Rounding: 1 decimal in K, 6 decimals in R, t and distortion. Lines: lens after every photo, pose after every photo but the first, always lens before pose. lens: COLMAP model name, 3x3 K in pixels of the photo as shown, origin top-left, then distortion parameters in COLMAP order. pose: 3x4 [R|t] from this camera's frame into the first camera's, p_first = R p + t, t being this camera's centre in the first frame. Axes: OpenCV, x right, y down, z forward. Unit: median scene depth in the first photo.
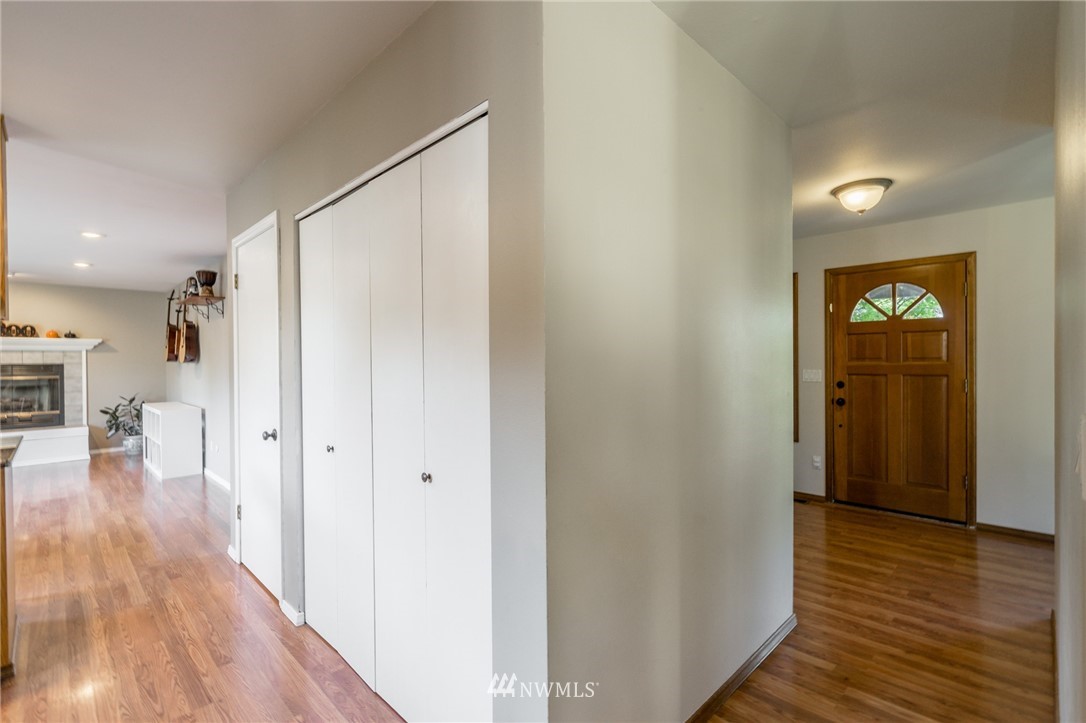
lens RADIAL K [[495.7, 0, 545.7], [0, 495.7, 361.6], [0, 0, 1]] dist [-0.005952, 0.000975]
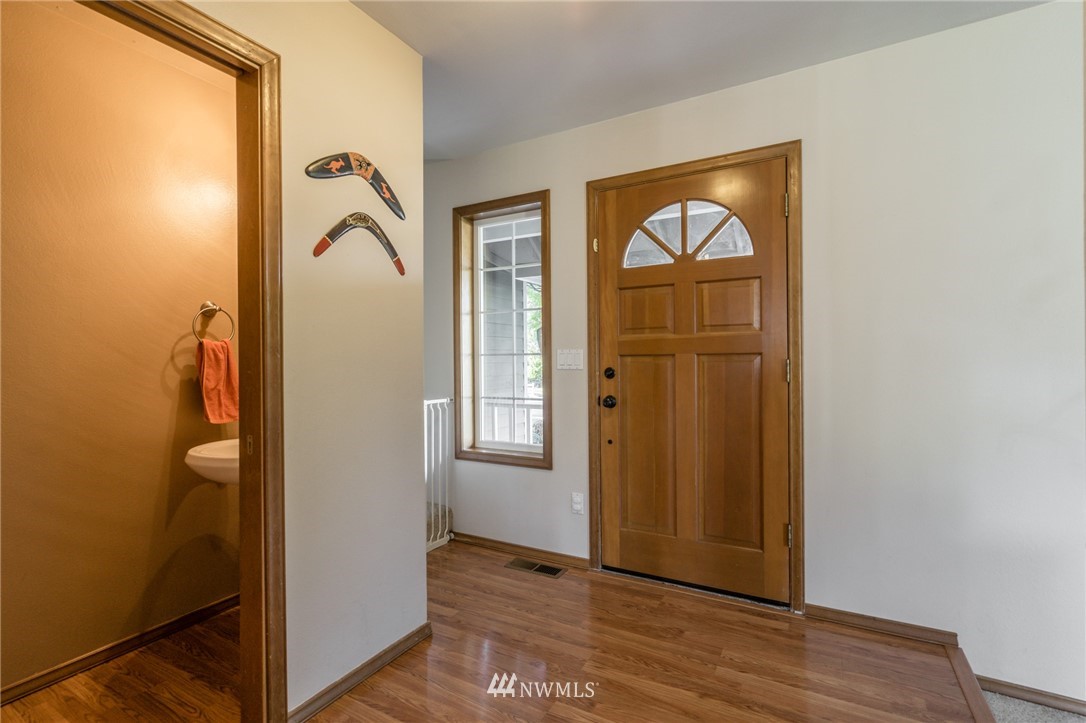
lens RADIAL K [[495.7, 0, 545.0], [0, 495.7, 360.0], [0, 0, 1]] dist [-0.005952, 0.000975]
pose [[0.962017, -0.002783, 0.272974, 0.372147], [0.004395, 0.999976, -0.005292, 0.035081], [-0.272953, 0.006291, 0.962007, 0.461868]]
